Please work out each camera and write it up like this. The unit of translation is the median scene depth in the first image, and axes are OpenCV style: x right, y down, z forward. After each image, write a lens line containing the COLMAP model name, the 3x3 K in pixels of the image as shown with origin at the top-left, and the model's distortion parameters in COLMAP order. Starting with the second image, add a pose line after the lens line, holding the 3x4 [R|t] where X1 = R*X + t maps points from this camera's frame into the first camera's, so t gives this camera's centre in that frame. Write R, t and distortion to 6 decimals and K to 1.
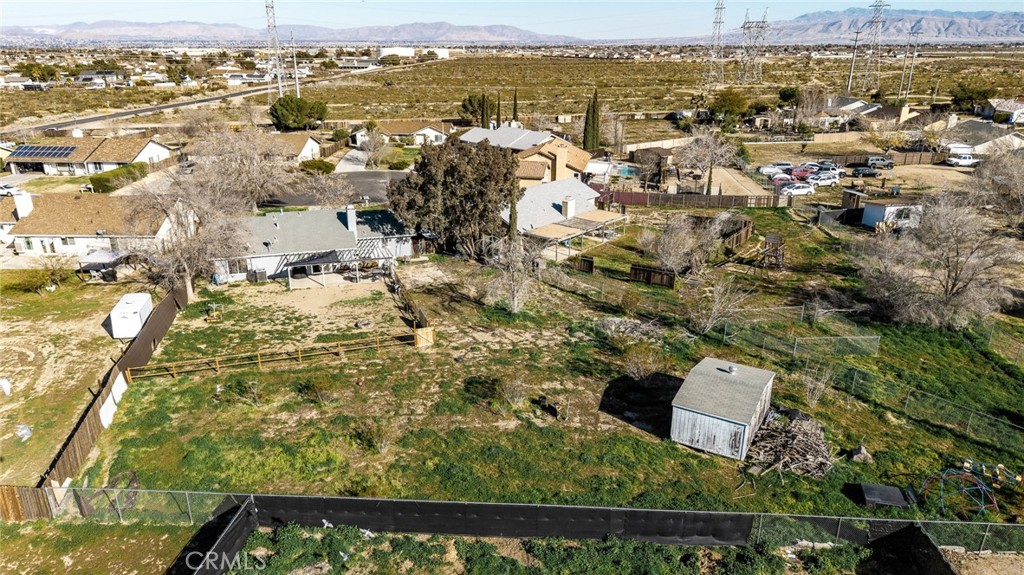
lens RADIAL K [[683.1, 0, 517.9], [0, 683.1, 284.8], [0, 0, 1]] dist [0.048069, -0.056565]
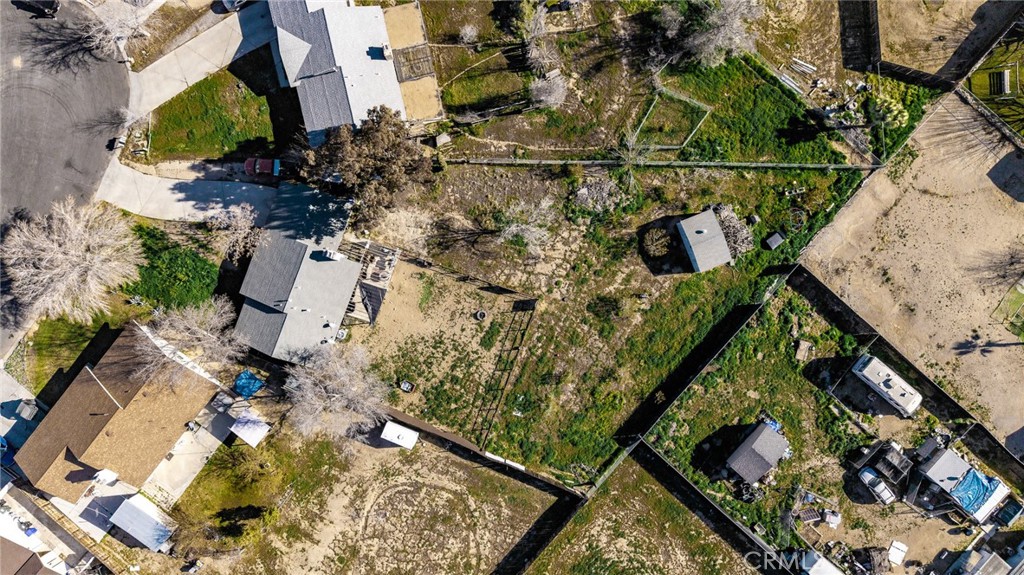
lens RADIAL K [[683.1, 0, 511.2], [0, 683.1, 285.0], [0, 0, 1]] dist [0.048069, -0.056565]
pose [[0.613898, -0.789356, 0.006797, -0.126036], [0.257471, 0.208365, 0.943553, -1.306083], [-0.746215, -0.577496, 0.331151, 0.436636]]
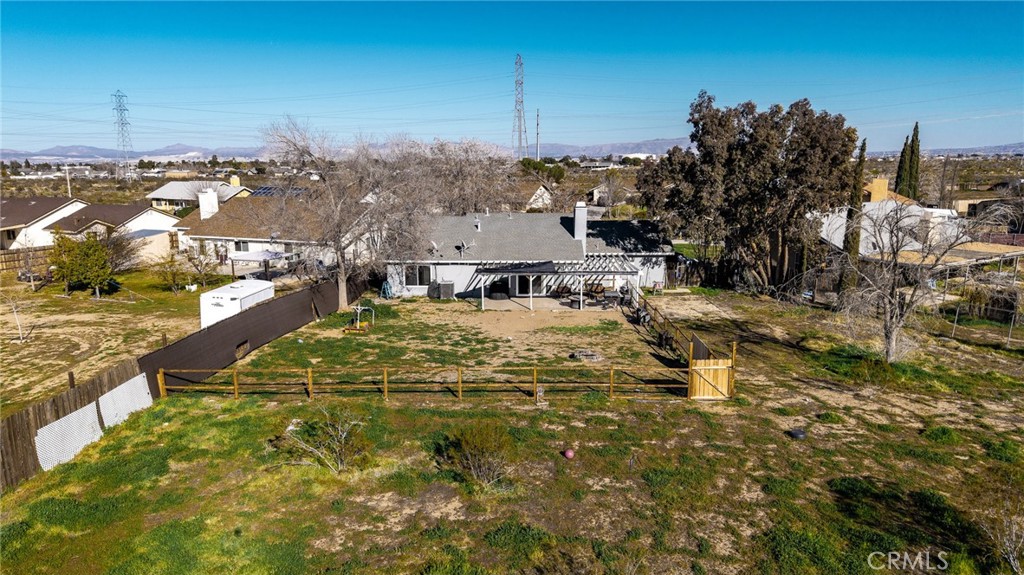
lens RADIAL K [[683.1, 0, 513.5], [0, 683.1, 292.3], [0, 0, 1]] dist [0.048069, -0.056565]
pose [[0.942972, 0.055157, -0.328271, -0.095120], [-0.101485, 0.986863, -0.125705, 0.076153], [0.317025, 0.151851, 0.936182, 0.426725]]
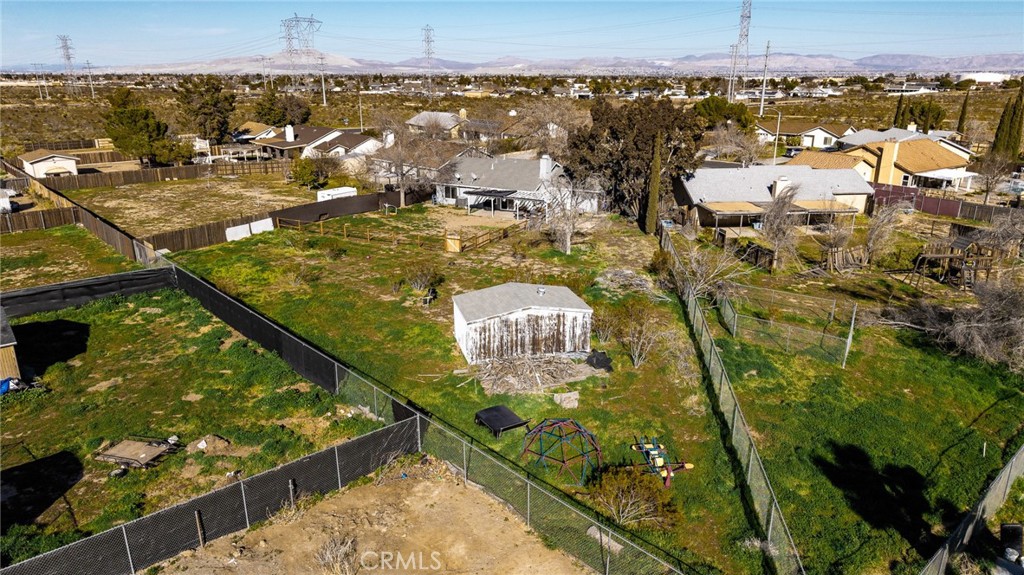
lens RADIAL K [[683.1, 0, 513.2], [0, 683.1, 292.9], [0, 0, 1]] dist [0.048069, -0.056565]
pose [[0.715131, 0.214963, -0.665116, 0.595474], [-0.233903, 0.970275, 0.062097, 0.051901], [0.658694, 0.111165, 0.744154, 0.198576]]
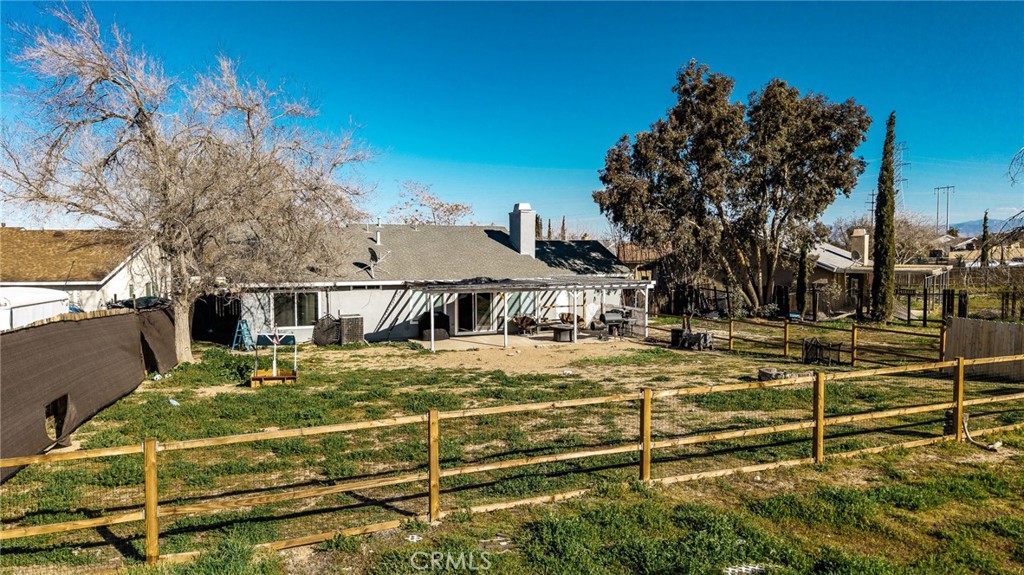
lens RADIAL K [[683.1, 0, 512.6], [0, 683.1, 287.9], [0, 0, 1]] dist [0.048069, -0.056565]
pose [[0.998349, -0.011695, 0.056236, -0.333225], [0.027232, 0.958396, -0.284141, 0.095833], [-0.050573, 0.285203, 0.957132, 0.652803]]
